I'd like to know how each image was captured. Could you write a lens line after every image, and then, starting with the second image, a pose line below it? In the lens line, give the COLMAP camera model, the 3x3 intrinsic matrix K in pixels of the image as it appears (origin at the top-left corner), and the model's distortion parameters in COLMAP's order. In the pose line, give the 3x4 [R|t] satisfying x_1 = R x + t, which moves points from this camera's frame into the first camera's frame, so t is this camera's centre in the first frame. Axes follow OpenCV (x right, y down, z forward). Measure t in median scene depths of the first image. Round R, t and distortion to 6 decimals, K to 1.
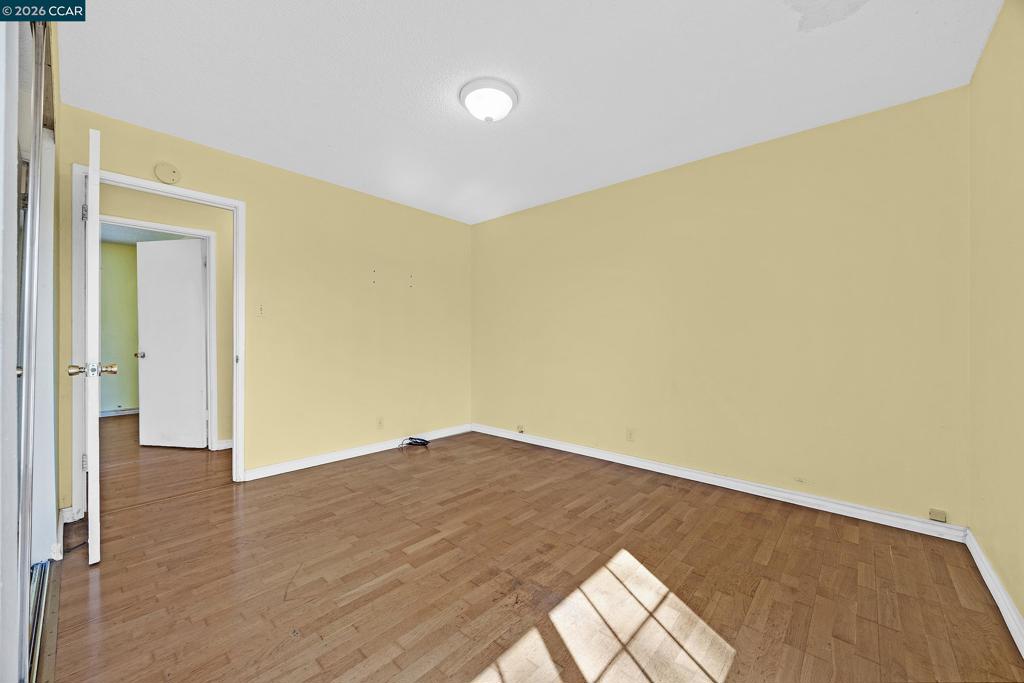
lens RADIAL K [[390.6, 0, 513.9], [0, 390.6, 338.5], [0, 0, 1]] dist [0.001400, -0.000043]
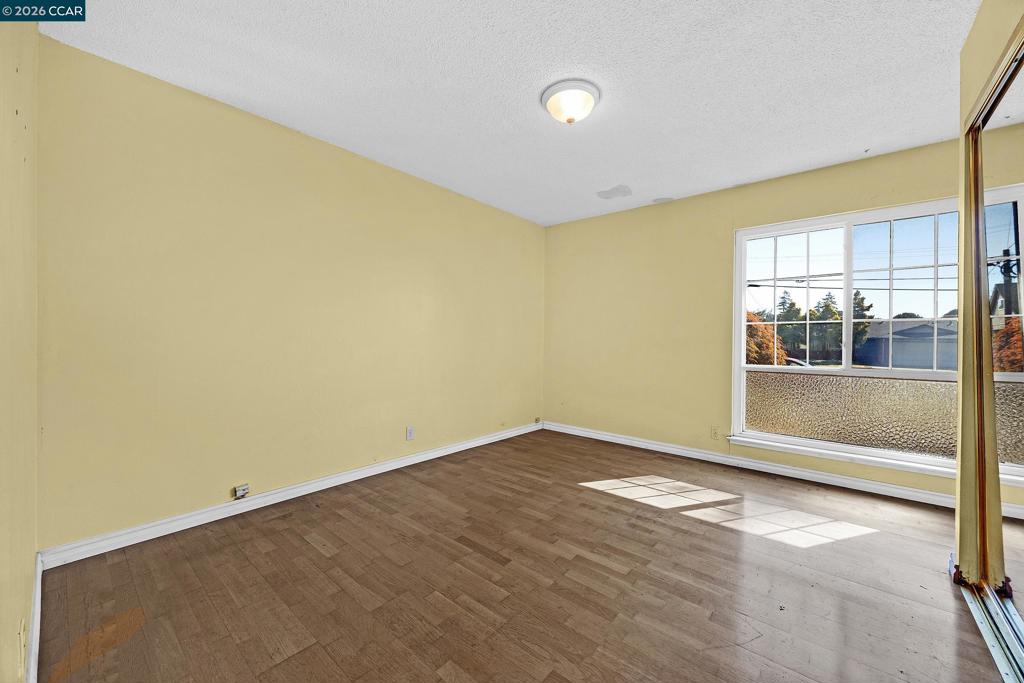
lens RADIAL K [[390.6, 0, 513.9], [0, 390.6, 338.5], [0, 0, 1]] dist [0.001400, -0.000043]
pose [[-0.019130, 0.001263, 0.999816, -1.052468], [-0.013278, 0.999911, -0.001517, 0.004583], [-0.999729, -0.013305, -0.019112, 1.144522]]
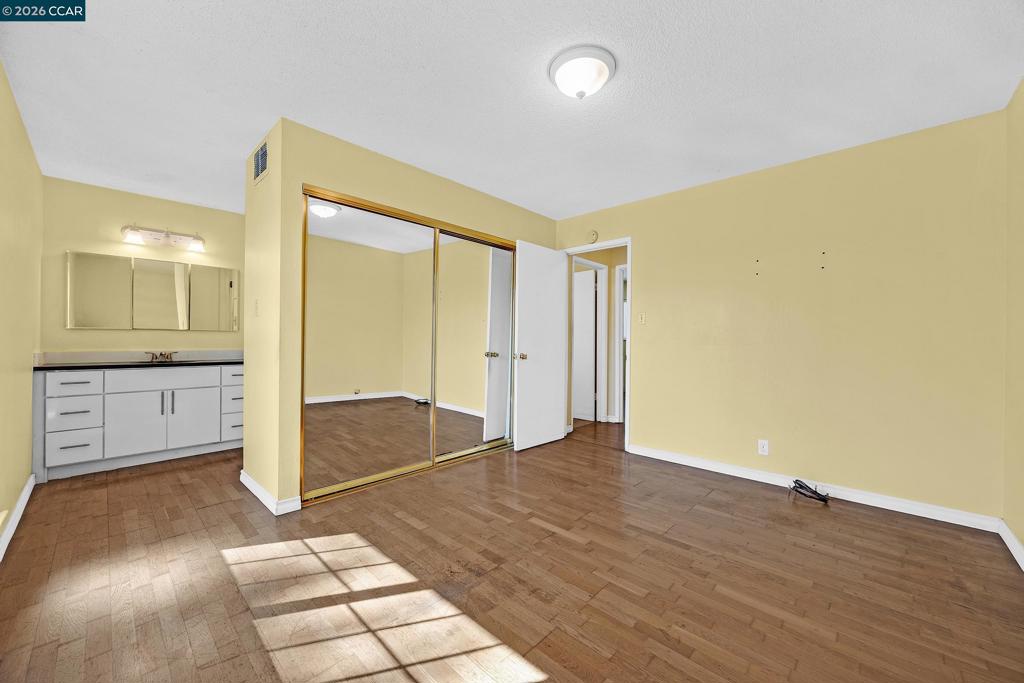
lens RADIAL K [[390.6, 0, 513.9], [0, 390.6, 338.5], [0, 0, 1]] dist [0.001400, -0.000043]
pose [[-0.027805, -0.013103, -0.999527, 0.818615], [-0.005836, 0.999899, -0.012946, 0.010088], [0.999596, 0.005473, -0.027879, 0.867466]]
